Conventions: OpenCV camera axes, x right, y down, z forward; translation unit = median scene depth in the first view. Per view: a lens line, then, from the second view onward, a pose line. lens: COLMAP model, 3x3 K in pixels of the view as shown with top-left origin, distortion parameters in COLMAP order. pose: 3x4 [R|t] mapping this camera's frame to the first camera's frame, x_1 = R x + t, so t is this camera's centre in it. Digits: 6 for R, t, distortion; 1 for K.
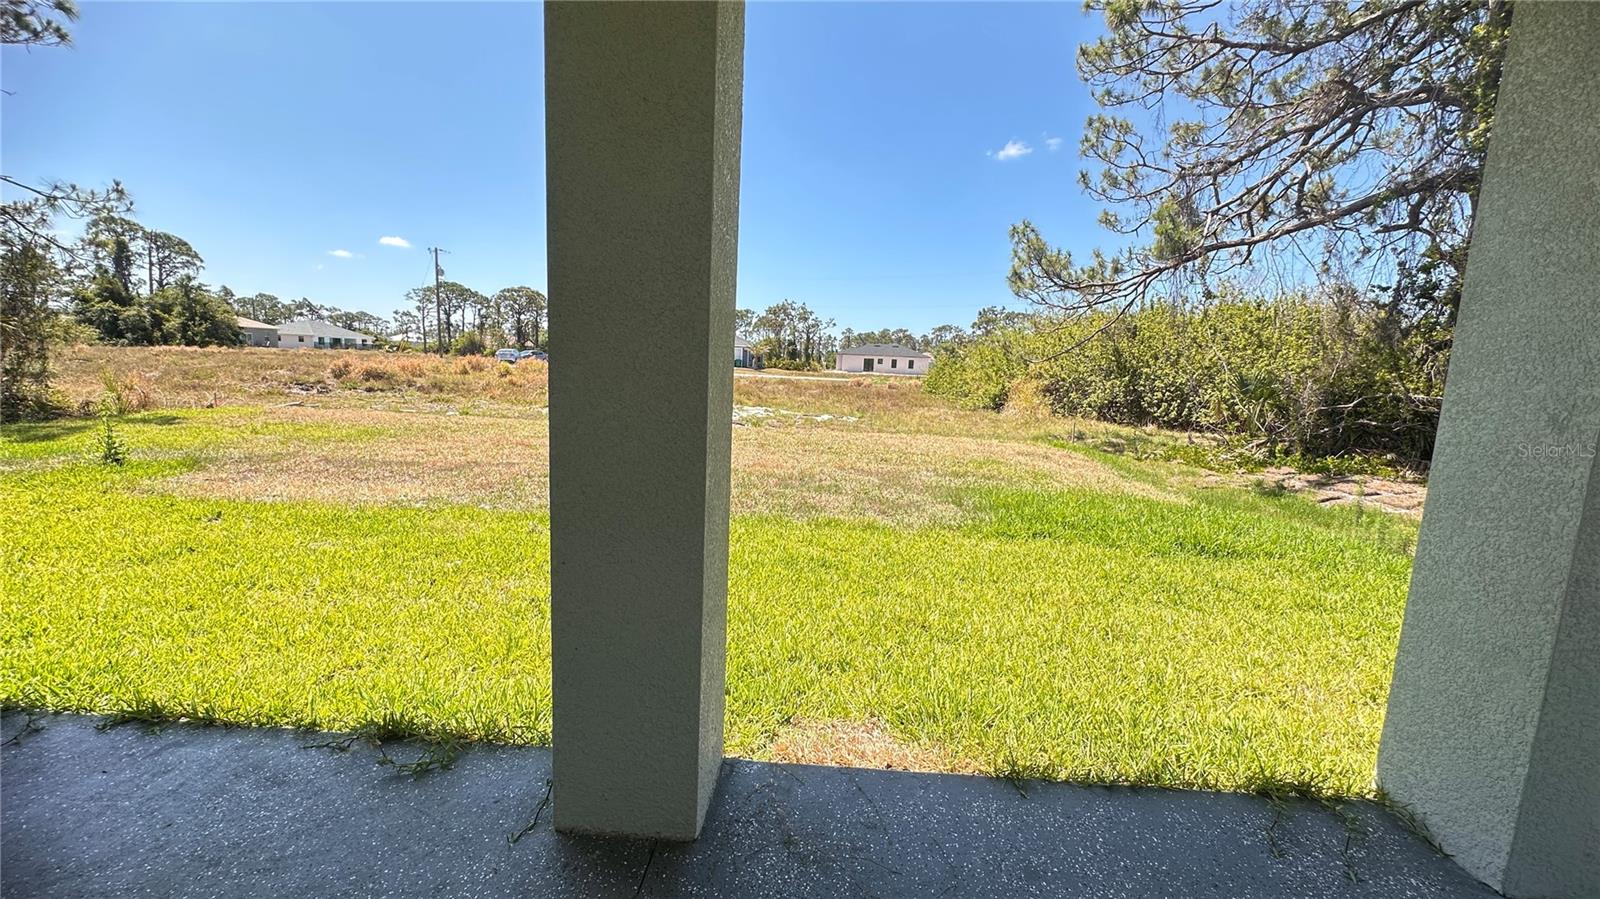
lens RADIAL K [[635.7, 0, 806.9], [0, 635.7, 454.1], [0, 0, 1]] dist [-0.003810, -0.000080]
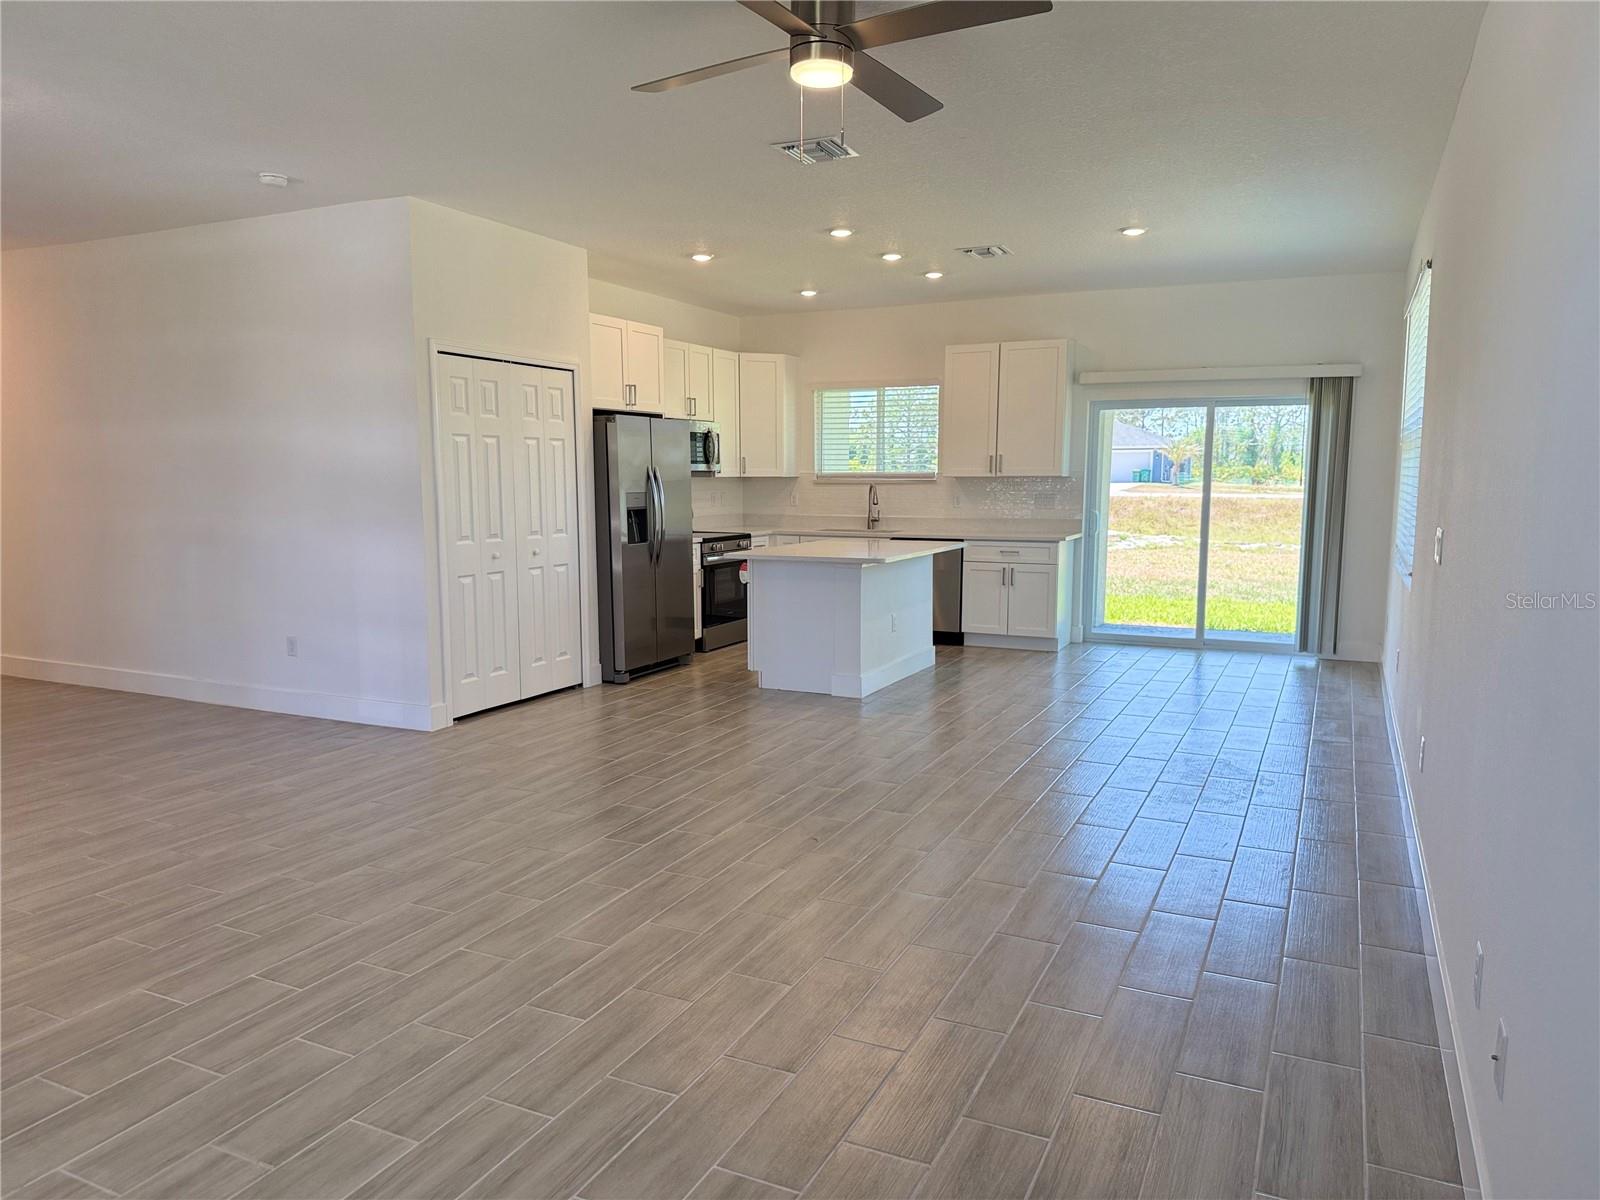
lens RADIAL K [[1121.5, 0, 791.8], [0, 1121.5, 616.8], [0, 0, 1]] dist [0.051188, -0.071603]
pose [[0.915479, 0.014001, -0.402122, 0.050542], [-0.021655, 0.999660, -0.014495, 0.043805], [0.401783, 0.021978, 0.915471, -0.339318]]
